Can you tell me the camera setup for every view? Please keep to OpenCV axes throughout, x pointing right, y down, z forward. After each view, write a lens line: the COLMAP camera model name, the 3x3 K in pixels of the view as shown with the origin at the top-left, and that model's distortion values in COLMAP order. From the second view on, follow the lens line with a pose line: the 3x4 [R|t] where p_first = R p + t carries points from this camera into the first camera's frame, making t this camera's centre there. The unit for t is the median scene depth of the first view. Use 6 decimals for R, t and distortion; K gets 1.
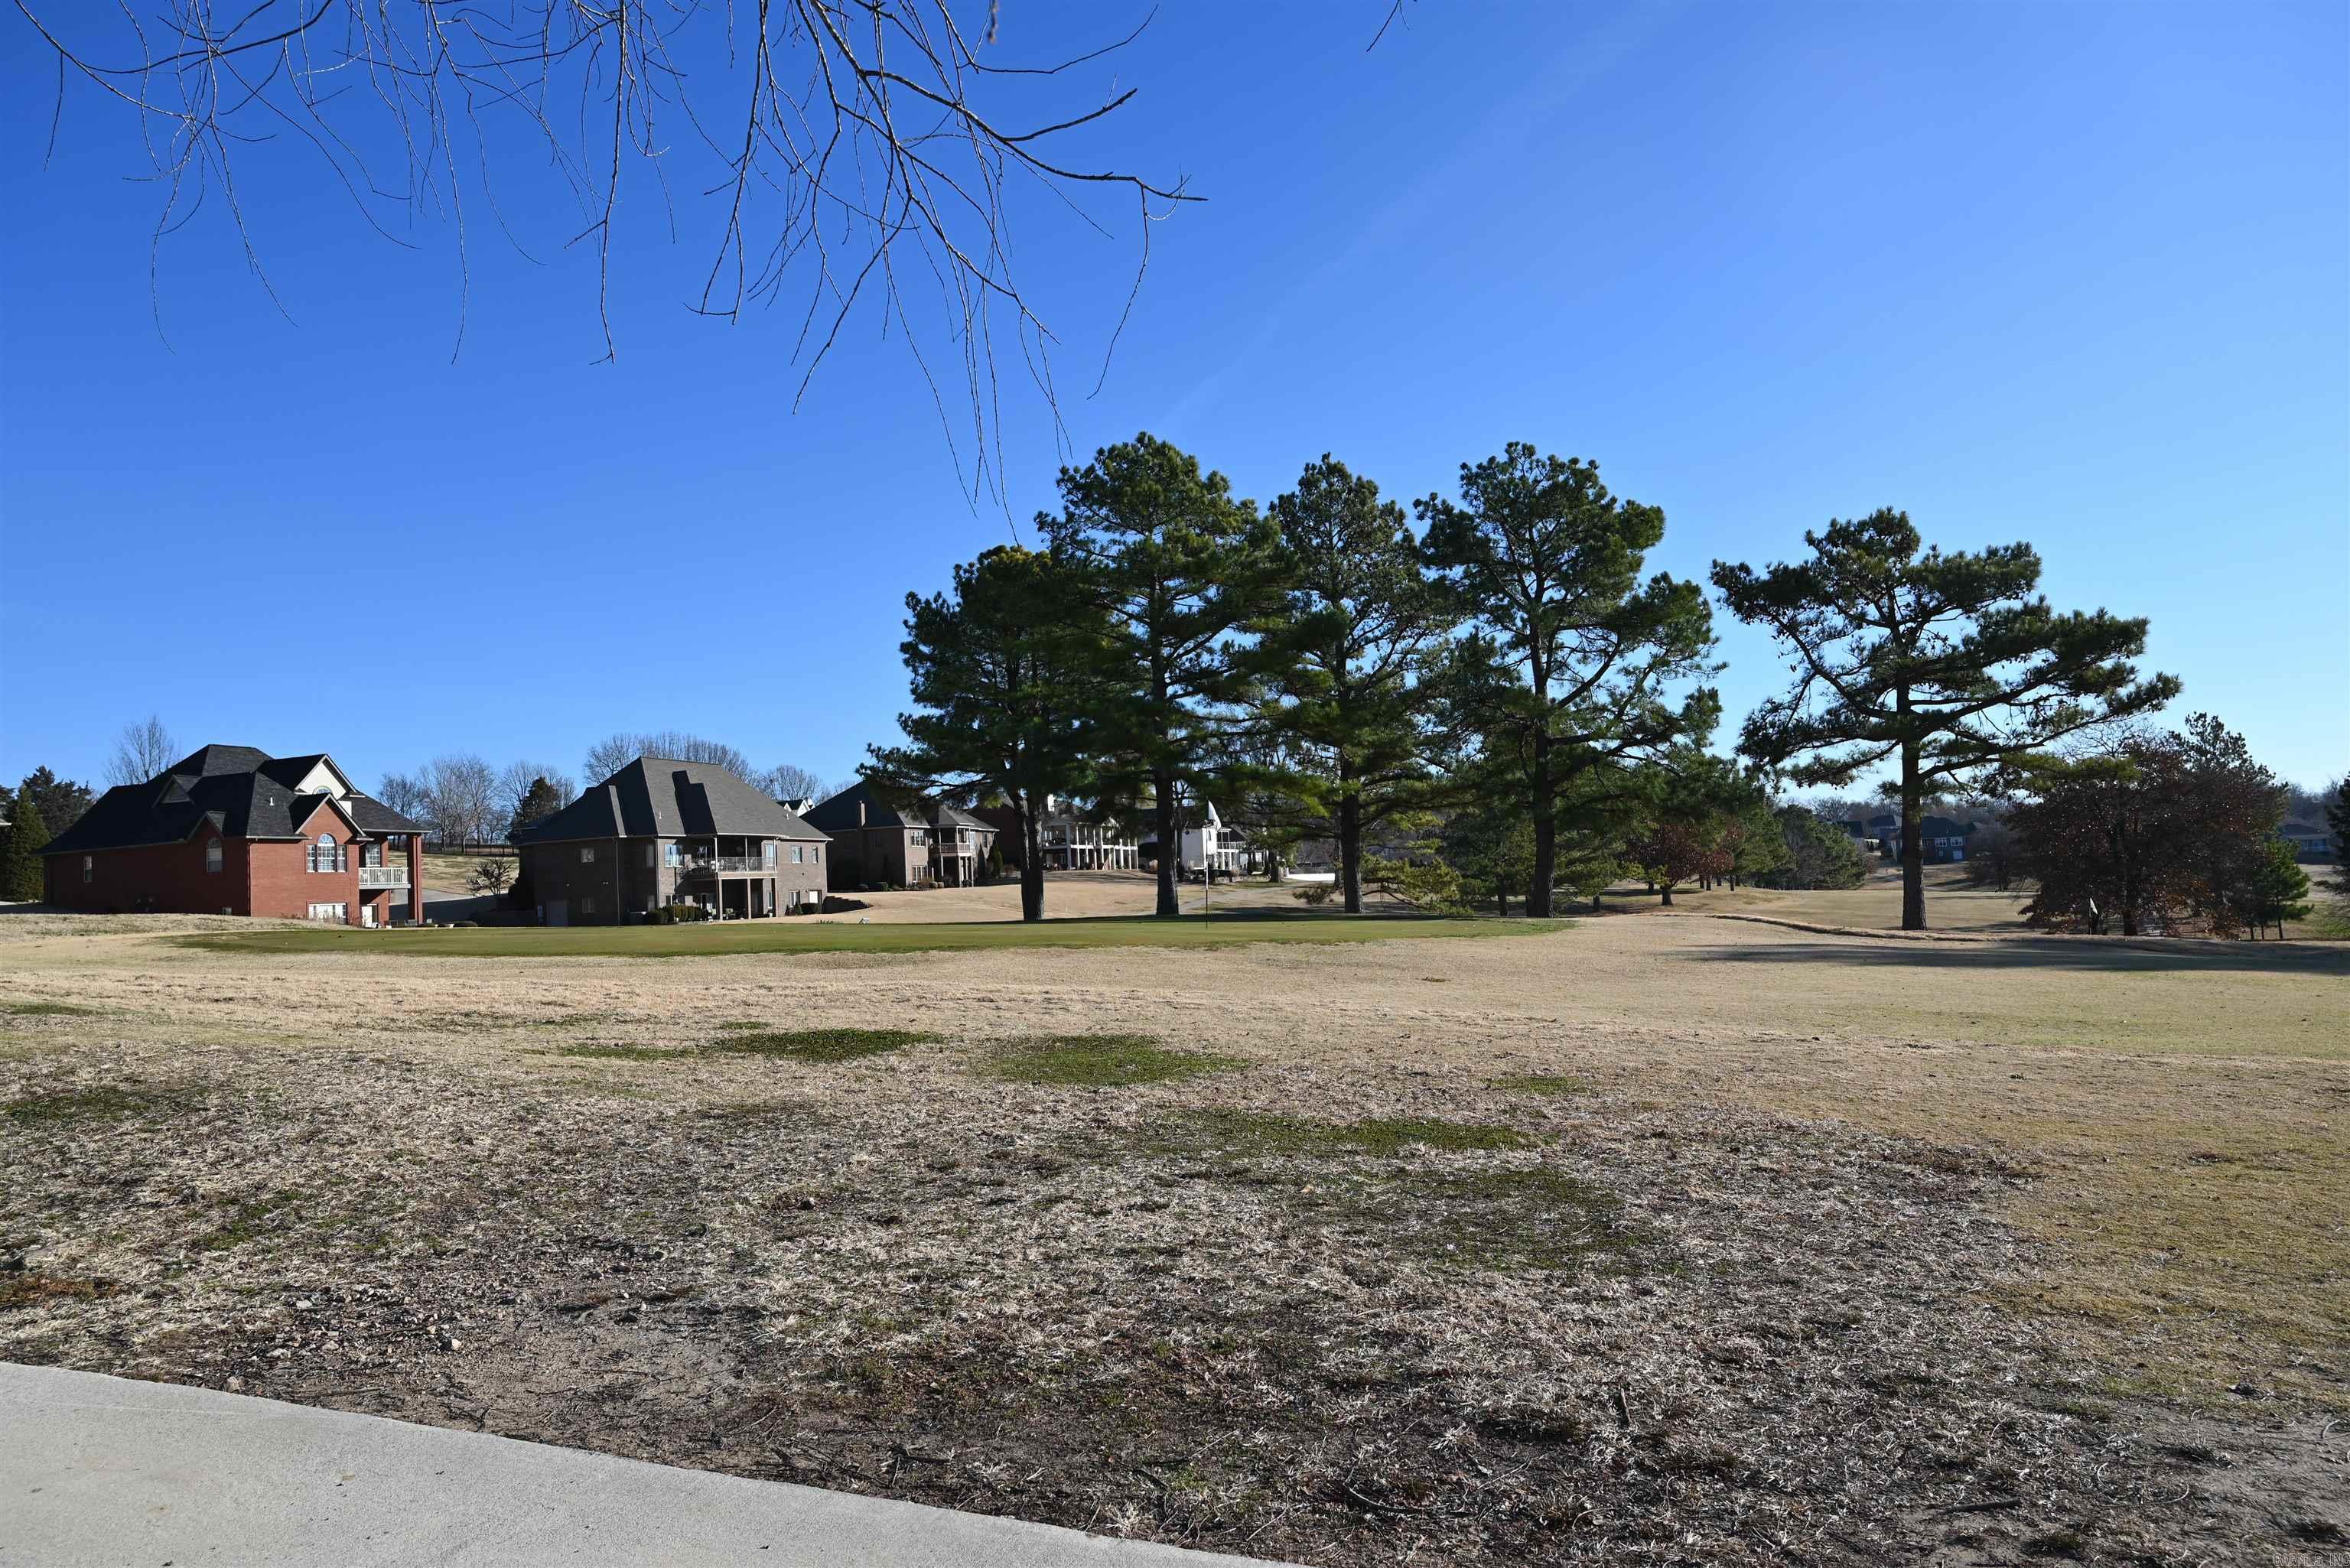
lens RADIAL K [[1606.4, 0, 1175.0], [0, 1606.4, 784.0], [0, 0, 1]] dist [-0.002378, 0.000197]
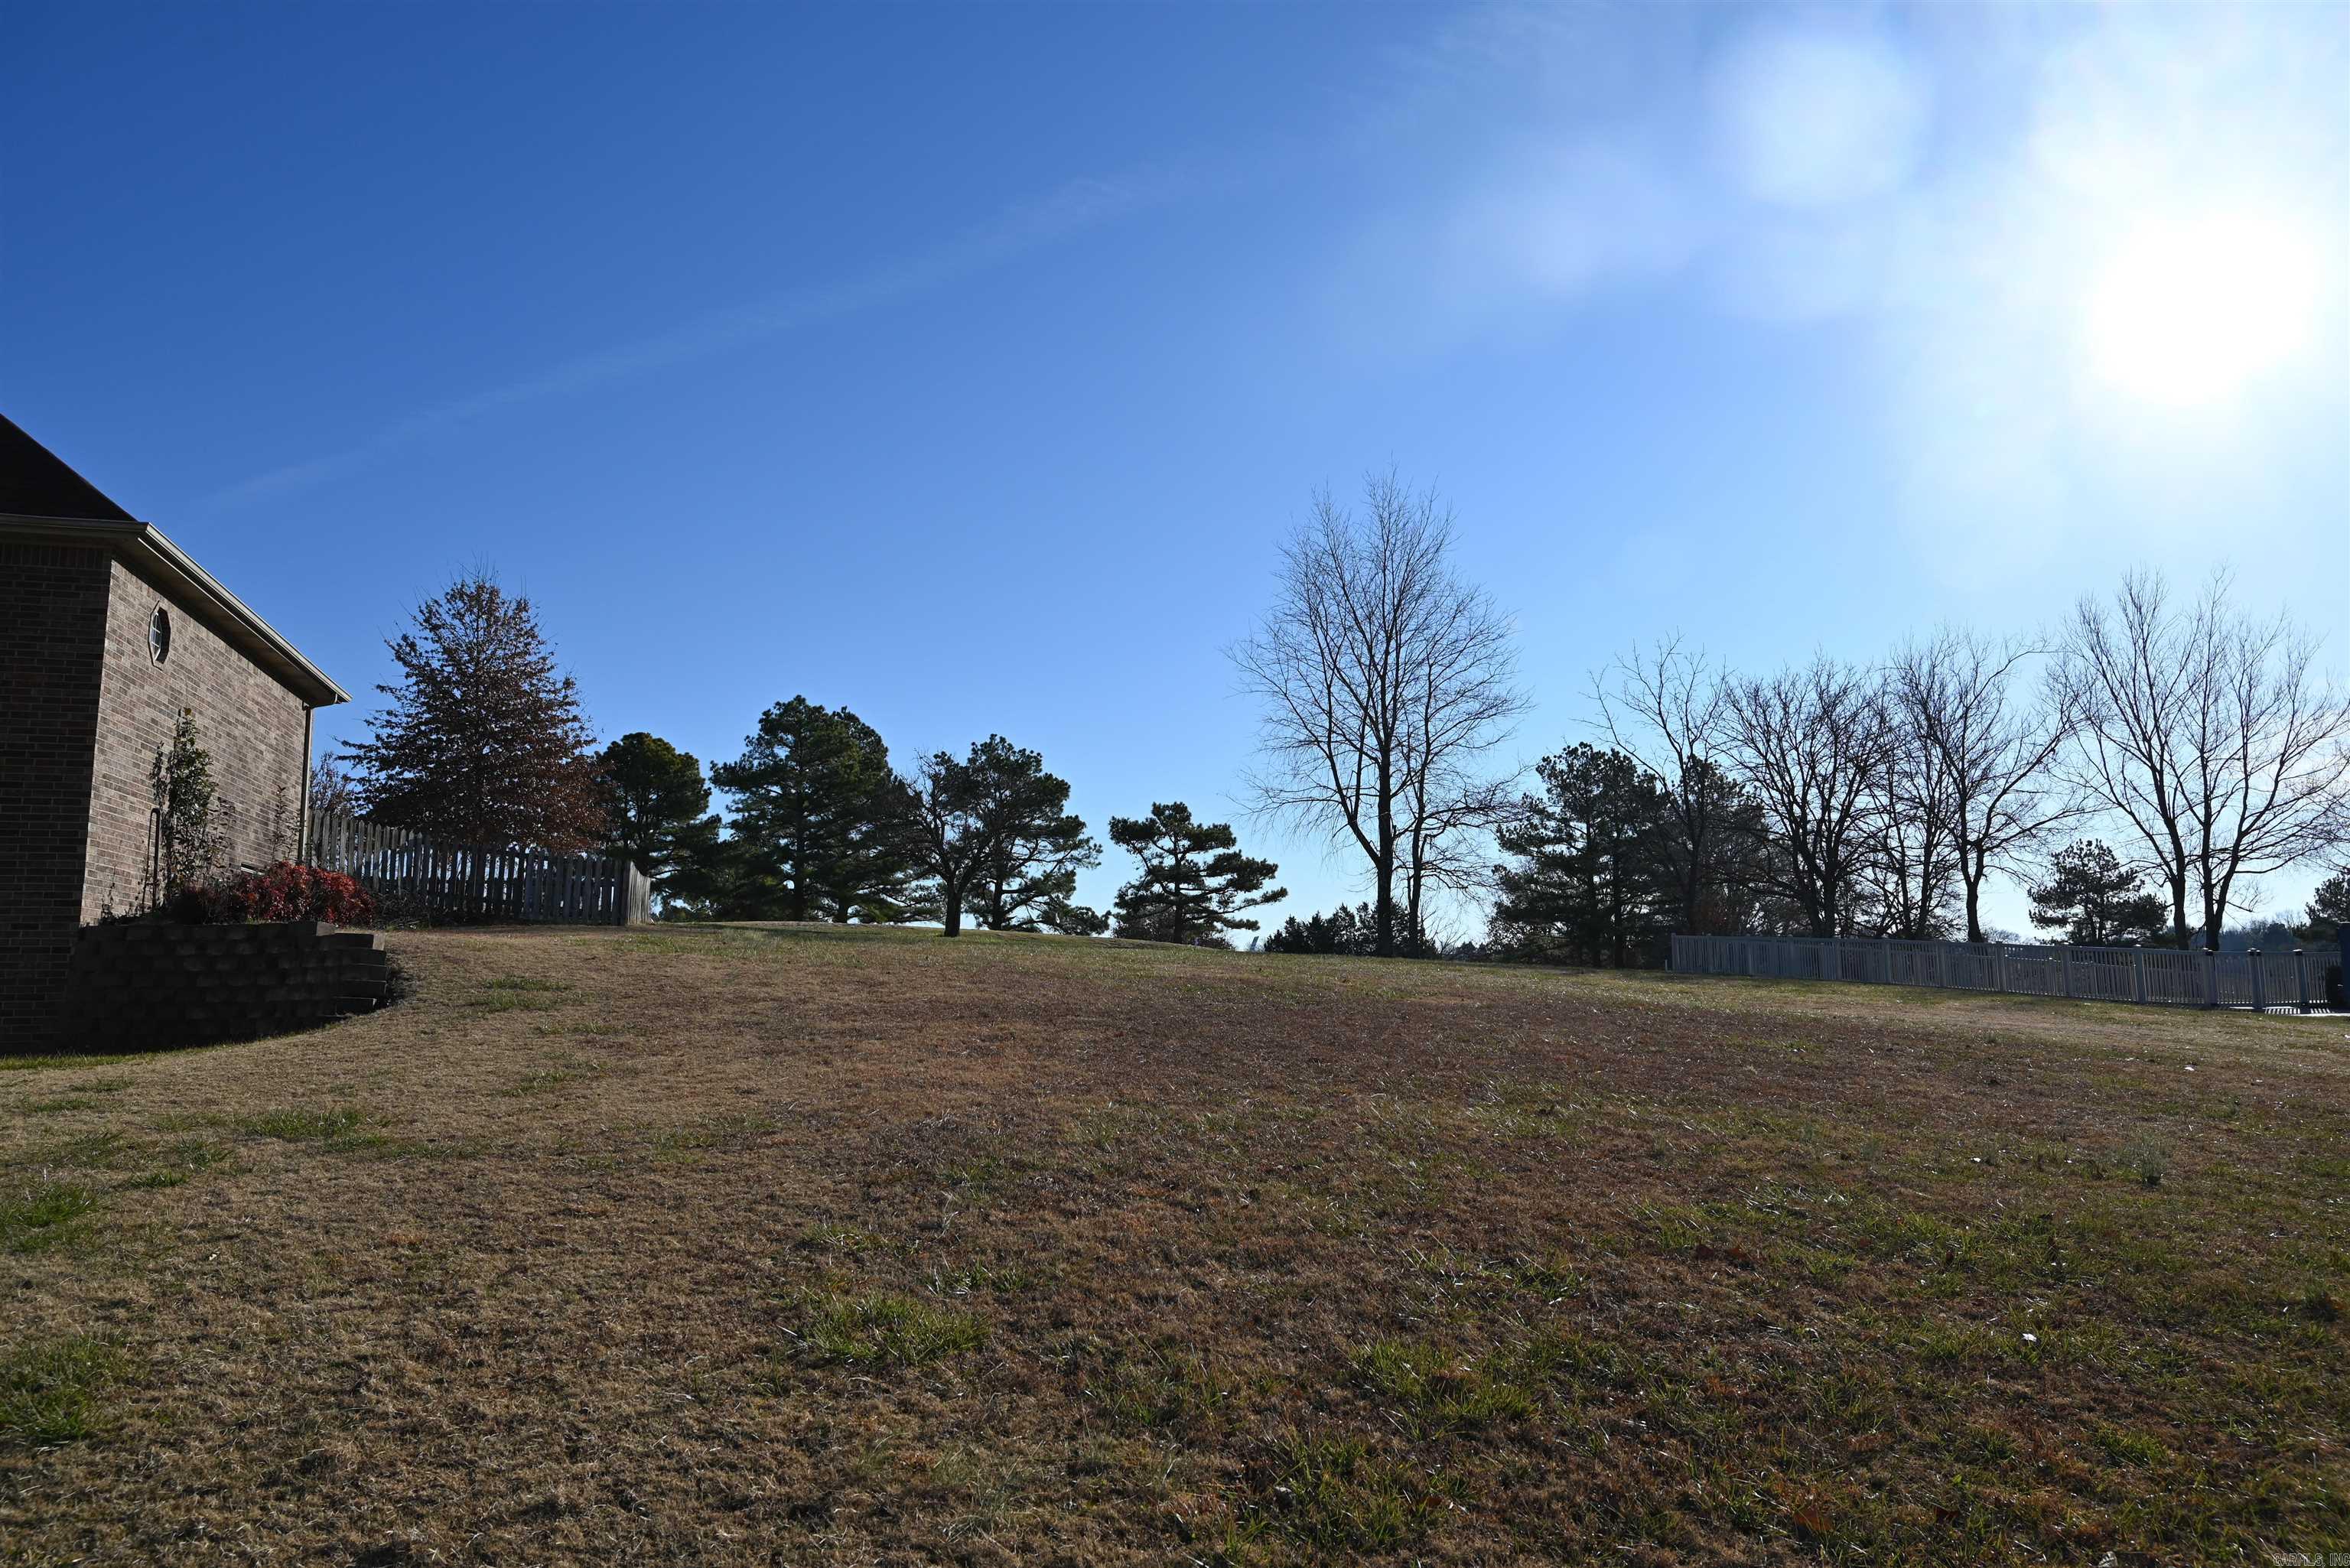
lens RADIAL K [[1563.2, 0, 1175.0], [0, 1563.2, 784.0], [0, 0, 1]] dist [-0.002748, 0.000572]
pose [[0.800561, 0.118214, 0.587476, -0.796631], [-0.067687, 0.991914, -0.107358, 0.036243], [-0.595417, 0.046182, 0.802089, -0.705898]]
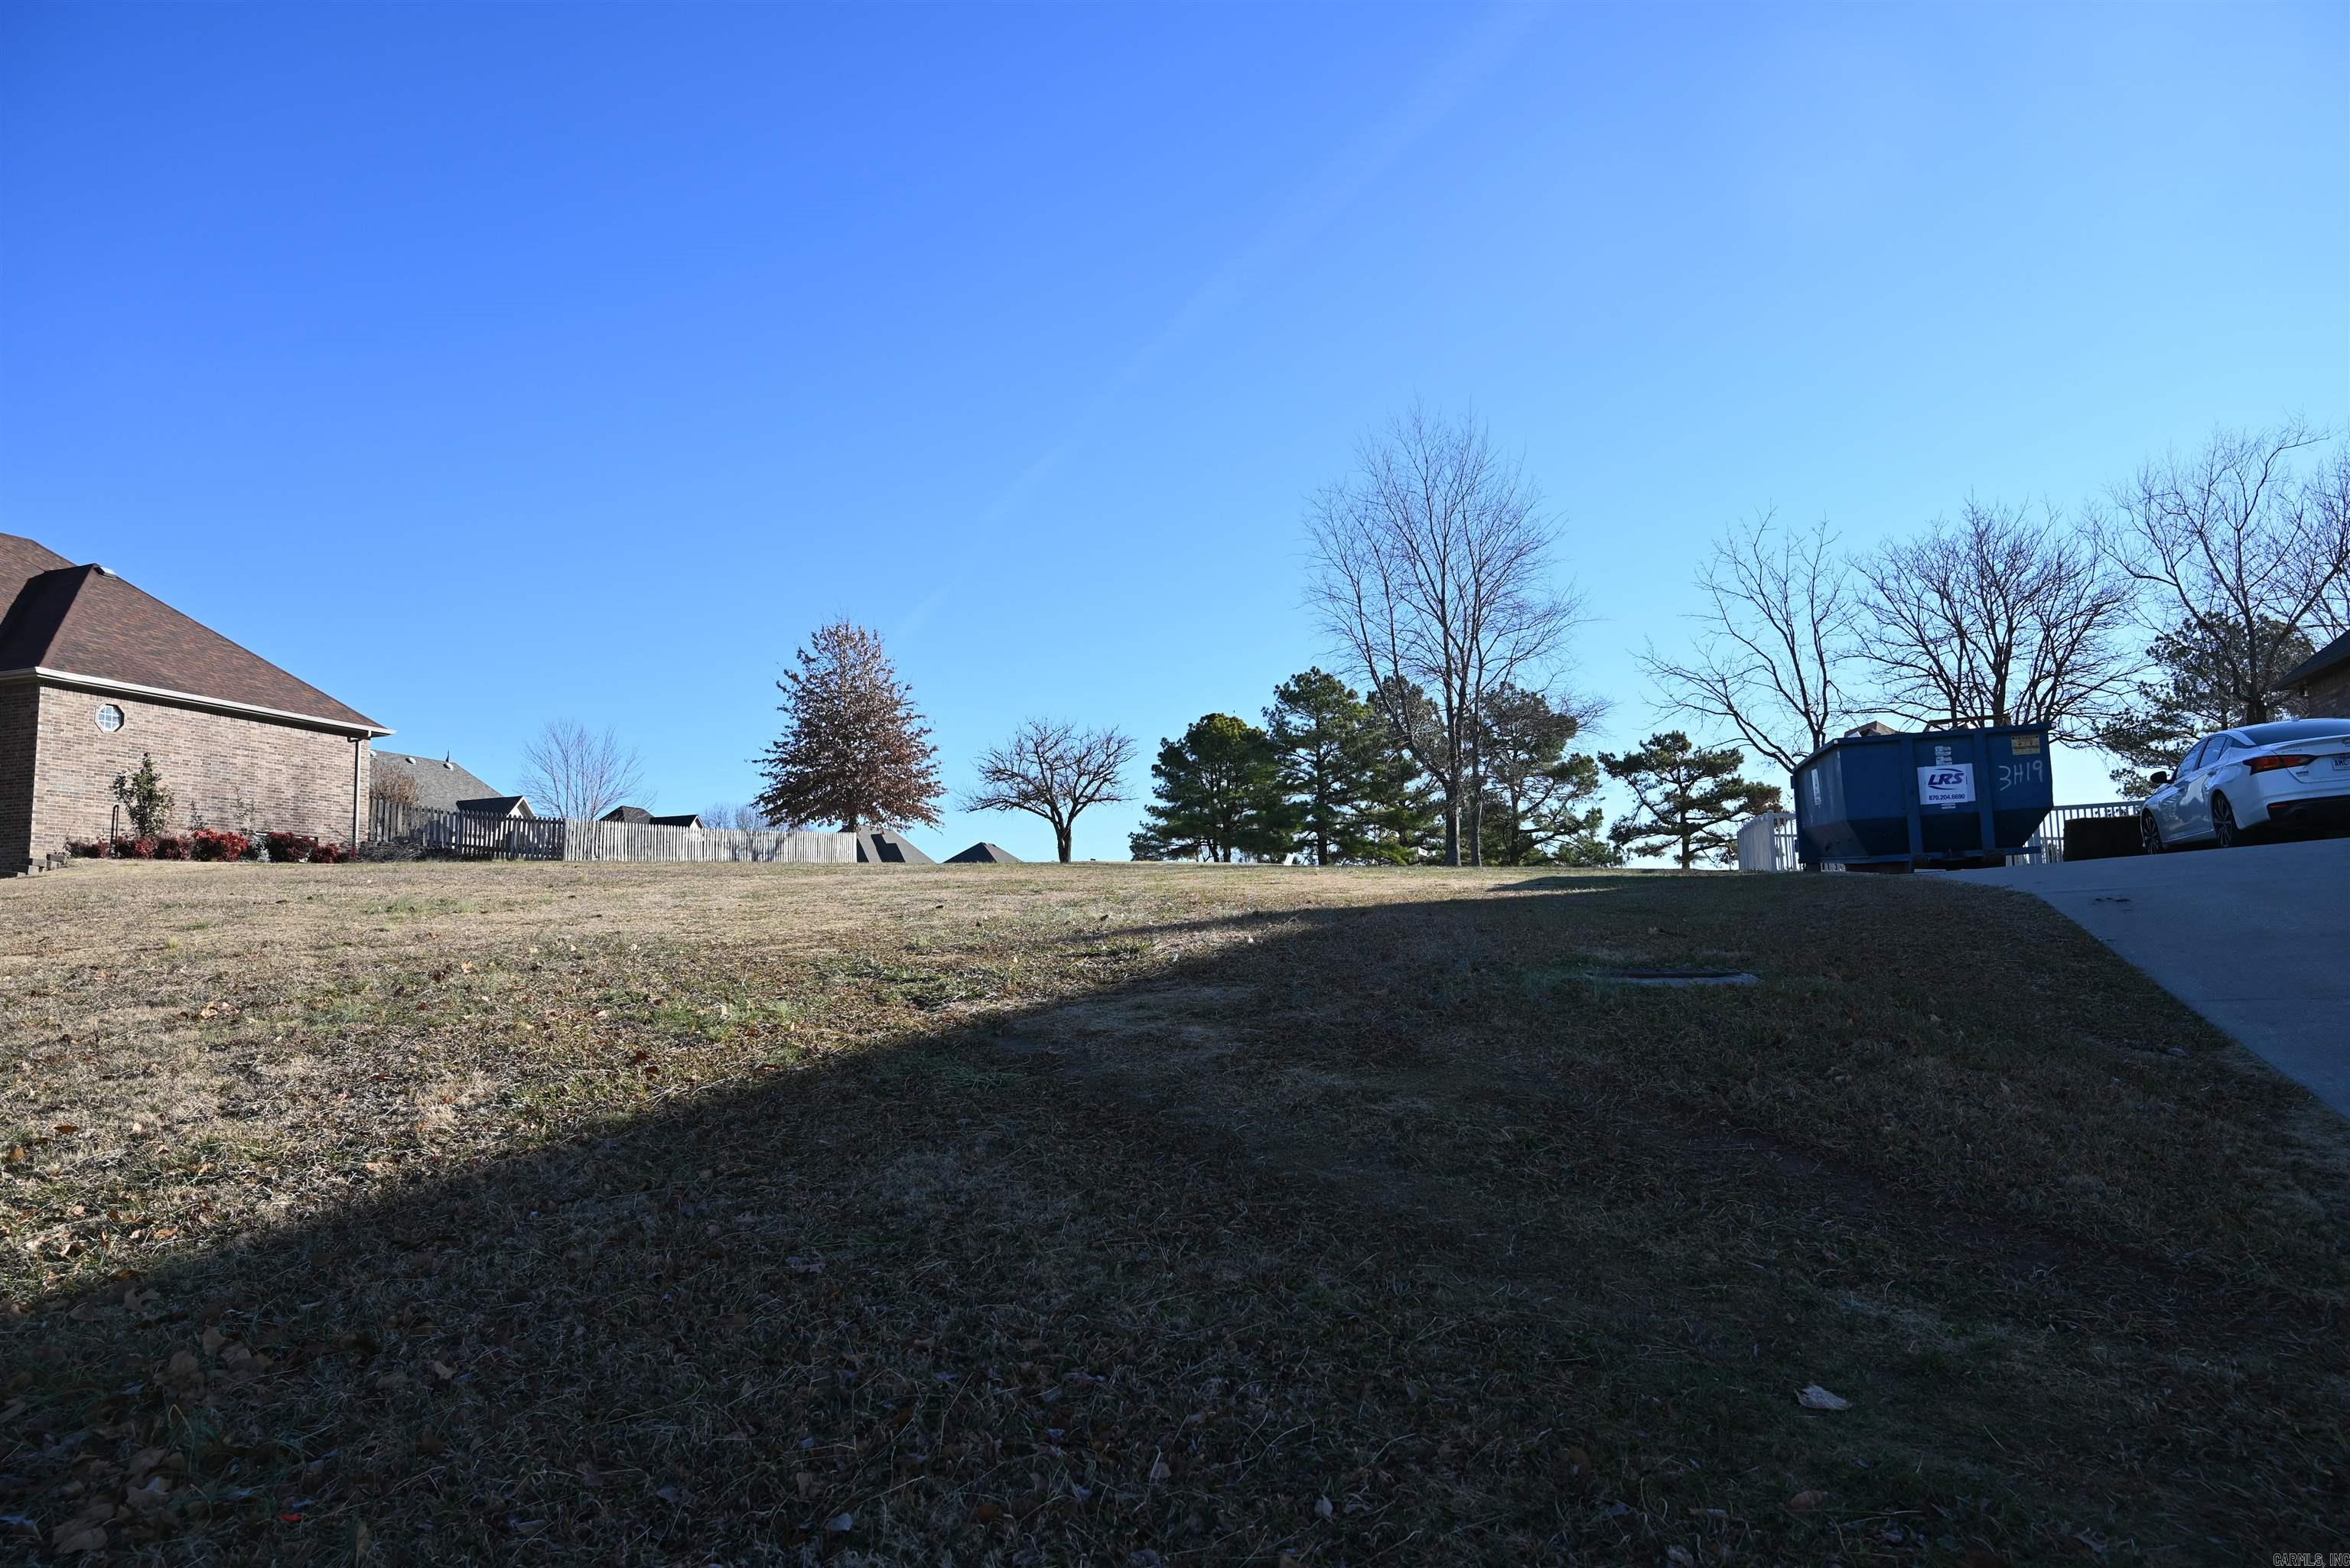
lens RADIAL K [[1563.2, 0, 1175.0], [0, 1563.2, 784.0], [0, 0, 1]] dist [-0.002748, 0.000572]
pose [[0.998633, 0.033647, 0.040003, -0.308230], [-0.031502, 0.998094, -0.053072, 0.035119], [-0.041712, 0.051739, 0.997789, -1.043191]]
